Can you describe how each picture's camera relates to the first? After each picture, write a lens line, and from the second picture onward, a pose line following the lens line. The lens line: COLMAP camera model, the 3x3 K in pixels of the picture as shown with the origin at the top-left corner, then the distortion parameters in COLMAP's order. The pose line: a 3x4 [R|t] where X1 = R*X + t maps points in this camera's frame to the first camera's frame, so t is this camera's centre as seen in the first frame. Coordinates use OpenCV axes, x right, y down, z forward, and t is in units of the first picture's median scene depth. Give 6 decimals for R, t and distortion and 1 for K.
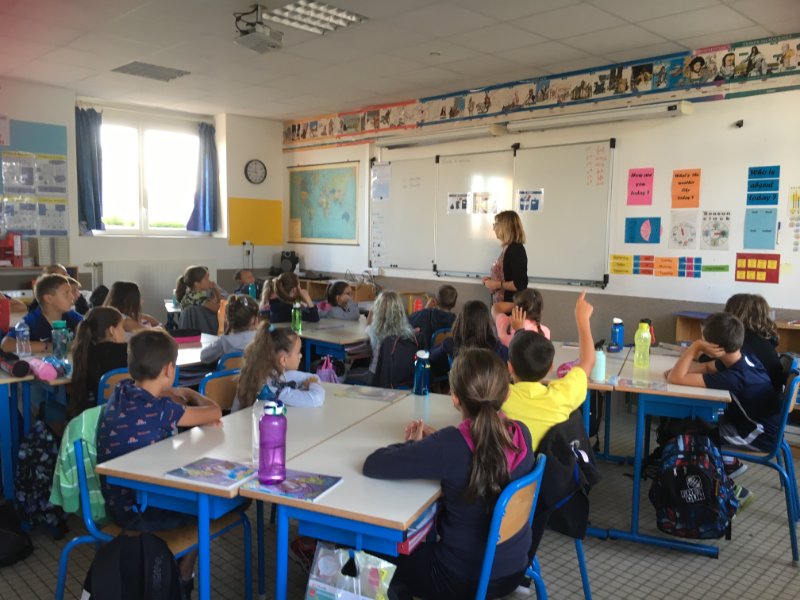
lens RADIAL K [[689.8, 0, 407.6], [0, 689.8, 304.1], [0, 0, 1]] dist [0.086717, -0.131447]
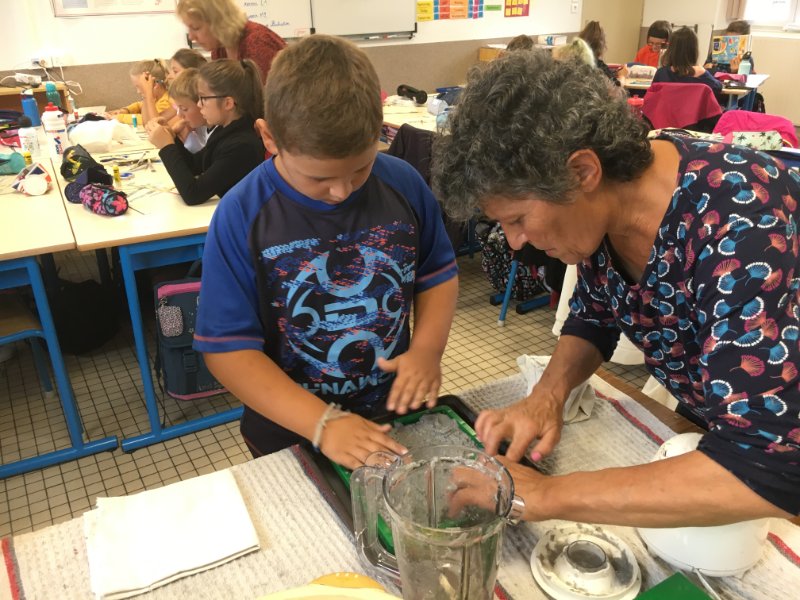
lens RADIAL K [[689.8, 0, 399.6], [0, 689.8, 301.8], [0, 0, 1]] dist [0.086717, -0.131447]
pose [[0.223352, -0.420687, 0.879281, -0.804670], [0.122810, 0.907027, 0.402766, -0.088534], [-0.966970, 0.018026, 0.254251, 0.790802]]
